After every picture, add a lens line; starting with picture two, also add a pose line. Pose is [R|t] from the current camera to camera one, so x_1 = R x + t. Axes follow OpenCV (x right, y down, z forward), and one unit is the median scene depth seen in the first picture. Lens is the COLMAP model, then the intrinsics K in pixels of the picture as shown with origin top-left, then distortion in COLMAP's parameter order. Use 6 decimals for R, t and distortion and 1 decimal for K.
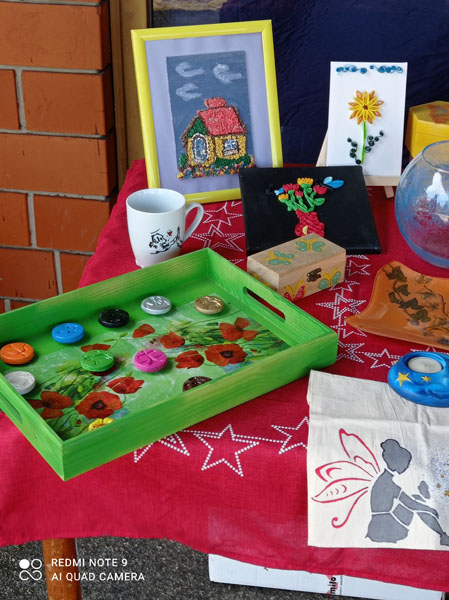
lens RADIAL K [[983.7, 0, 224.5], [0, 983.7, 300.0], [0, 0, 1]] dist [0.229221, -1.130809]
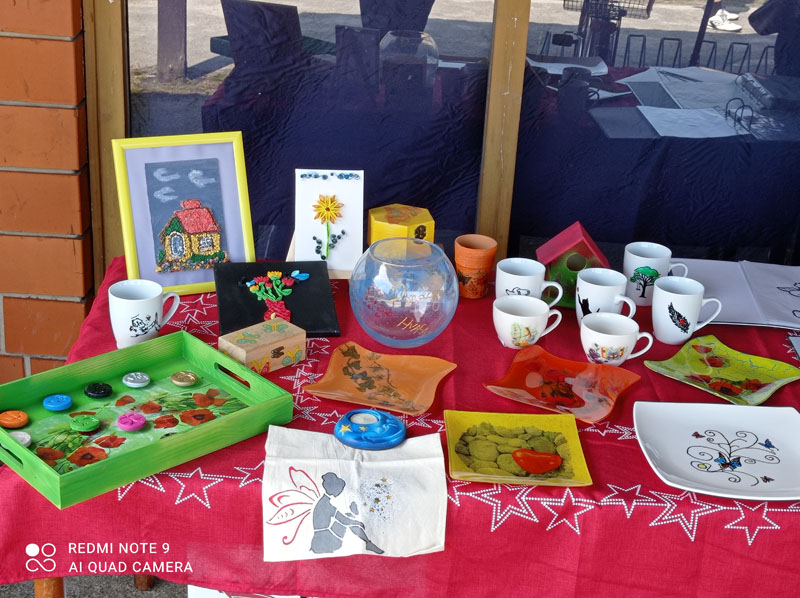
lens RADIAL K [[1311.6, 0, 400.8], [0, 1311.6, 318.2], [0, 0, 1]] dist [0.229221, -1.130809]
pose [[0.991316, -0.010987, 0.131041, 0.032265], [0.024771, 0.994266, -0.104027, 0.095764], [-0.129146, 0.106369, 0.985904, -0.521077]]
